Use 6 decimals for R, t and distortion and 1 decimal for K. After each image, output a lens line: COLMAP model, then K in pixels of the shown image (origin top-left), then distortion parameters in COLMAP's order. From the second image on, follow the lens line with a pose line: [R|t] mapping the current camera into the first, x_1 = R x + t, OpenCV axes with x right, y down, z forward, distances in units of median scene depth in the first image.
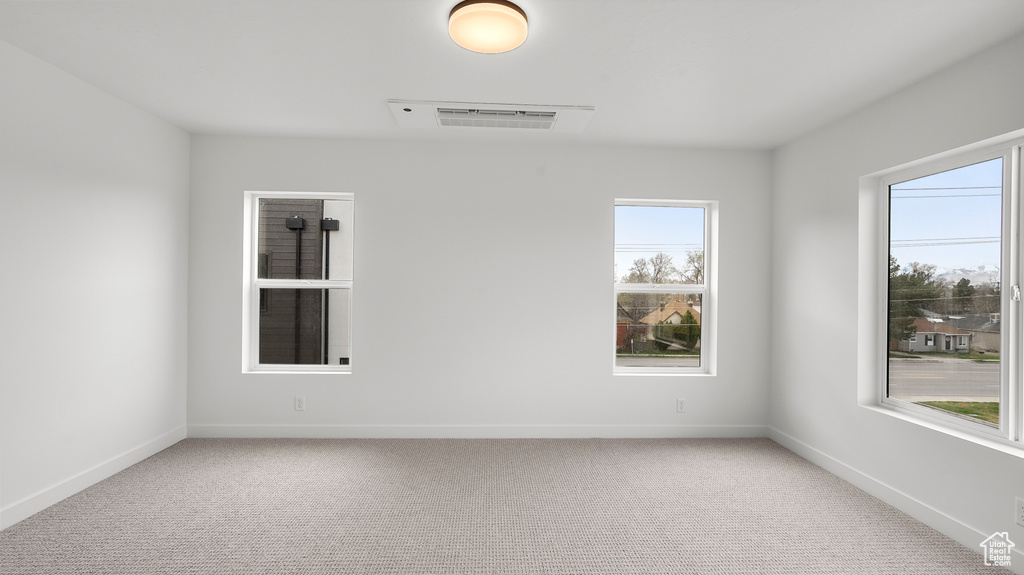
lens RADIAL K [[461.8, 0, 515.6], [0, 461.8, 281.7], [0, 0, 1]] dist [-0.003321, 0.000225]
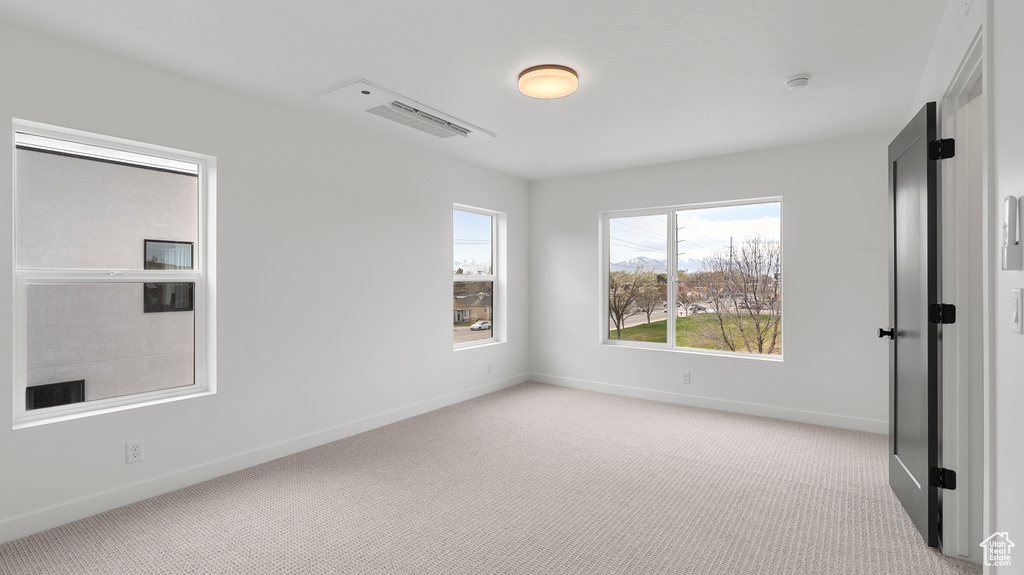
lens RADIAL K [[461.8, 0, 519.4], [0, 461.8, 276.5], [0, 0, 1]] dist [-0.003321, 0.000225]
pose [[0.622225, -0.005717, 0.782817, -0.617411], [-0.004890, 0.999925, 0.011188, -0.005118], [-0.782823, -0.010789, 0.622151, 0.127872]]
